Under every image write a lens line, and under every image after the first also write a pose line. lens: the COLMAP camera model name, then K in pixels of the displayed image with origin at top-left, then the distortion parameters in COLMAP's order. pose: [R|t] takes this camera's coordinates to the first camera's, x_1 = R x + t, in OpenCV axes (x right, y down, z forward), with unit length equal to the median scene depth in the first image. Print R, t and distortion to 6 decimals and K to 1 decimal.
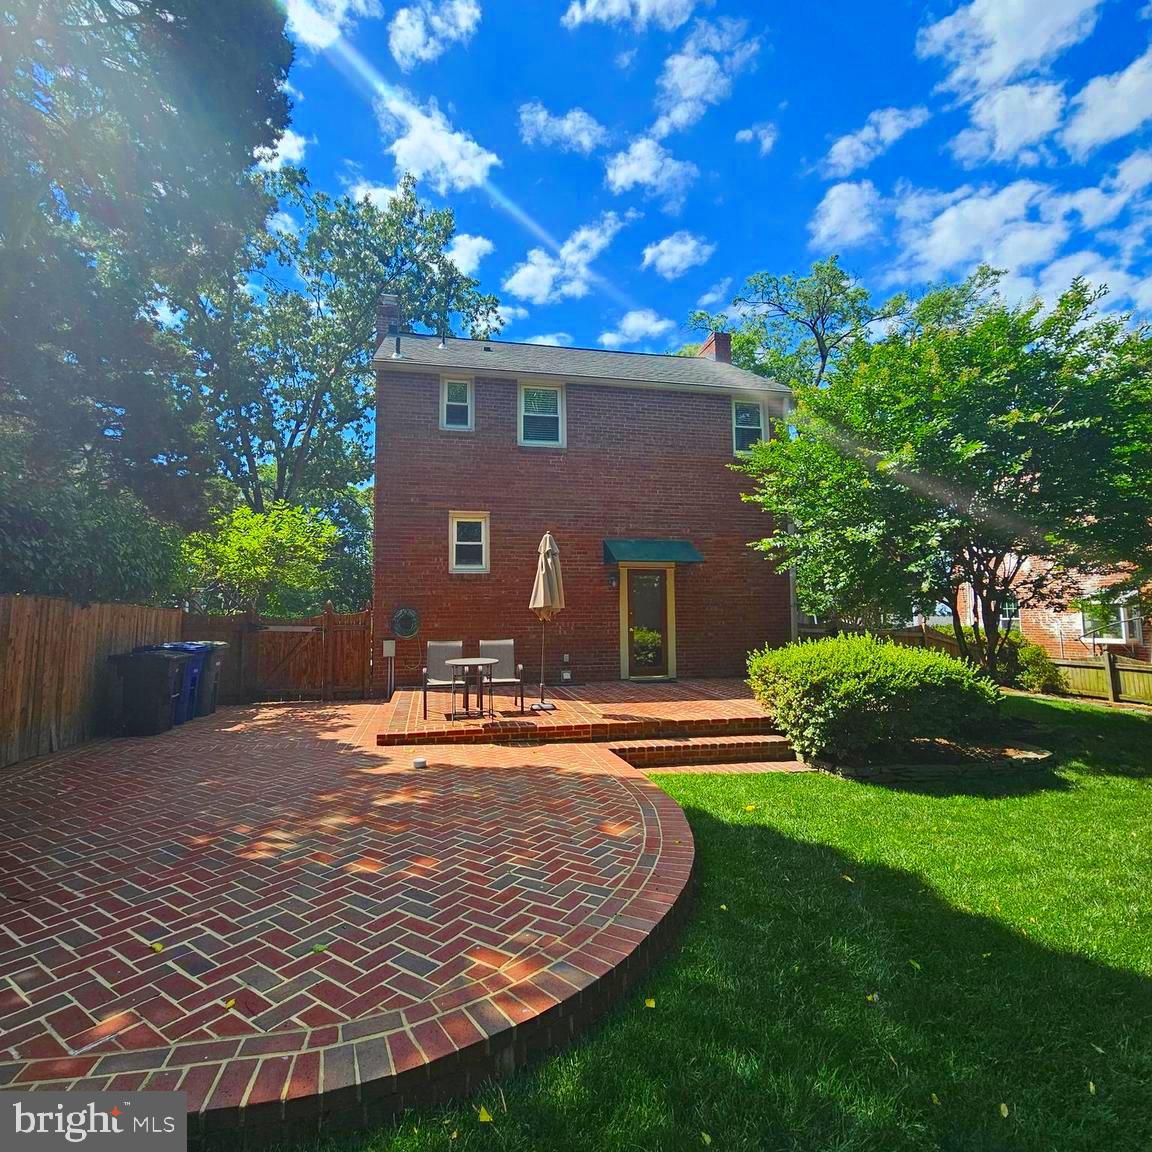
lens RADIAL K [[637.6, 0, 576.0], [0, 637.6, 576.0], [0, 0, 1]] dist [0.000965, -0.000181]
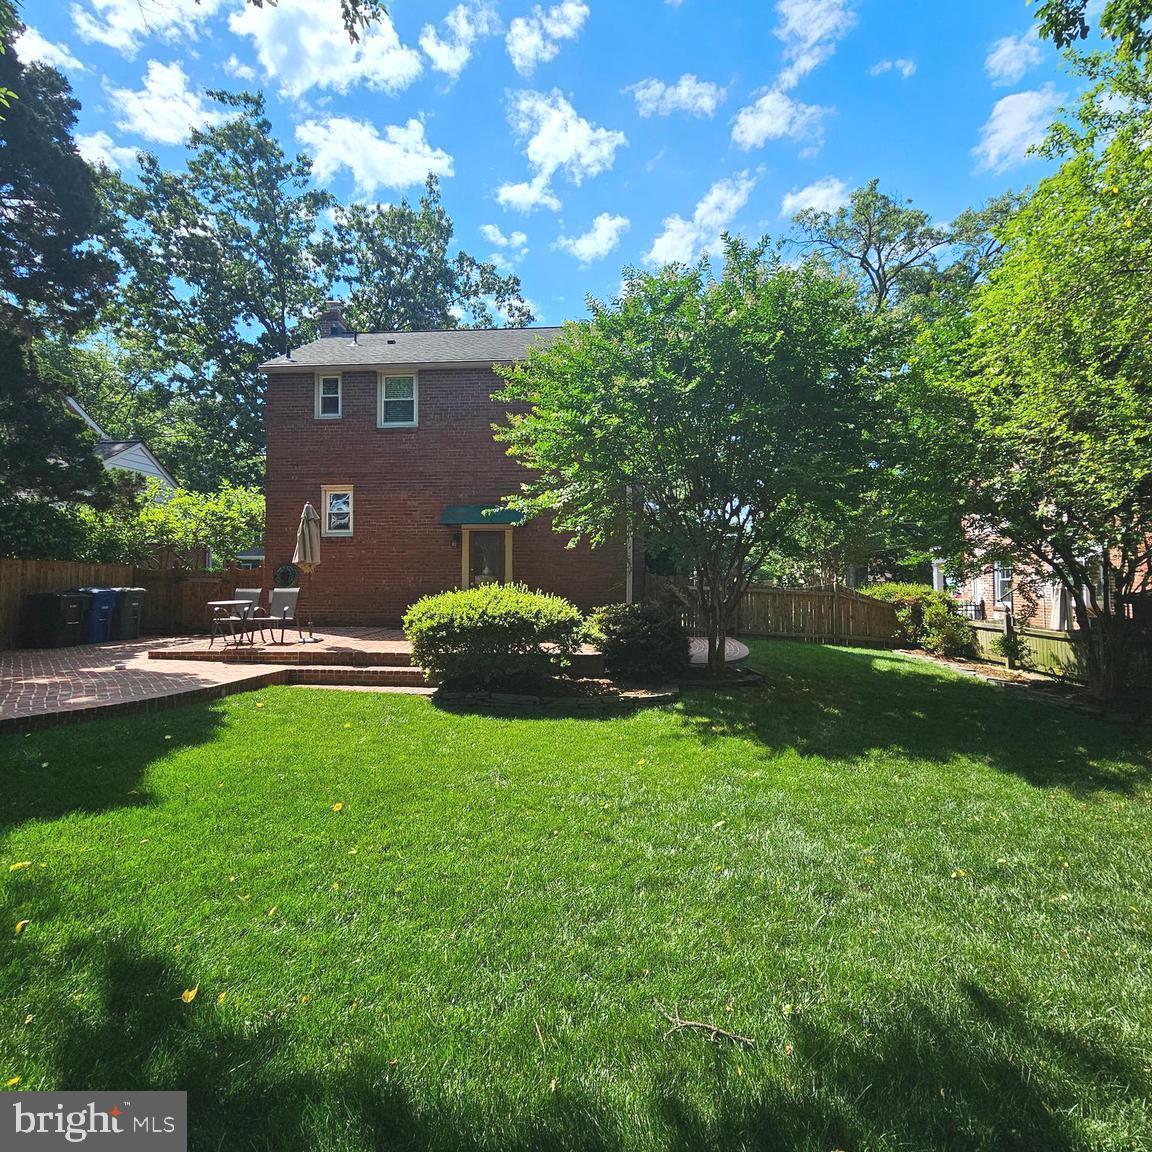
lens RADIAL K [[620.9, 0, 576.0], [0, 620.9, 576.0], [0, 0, 1]] dist [0.003293, -0.041663]
pose [[0.962717, 0.002254, -0.270501, 0.512601], [0.010993, 0.998813, 0.047446, 0.017431], [0.270287, -0.048651, 0.961550, -0.016308]]
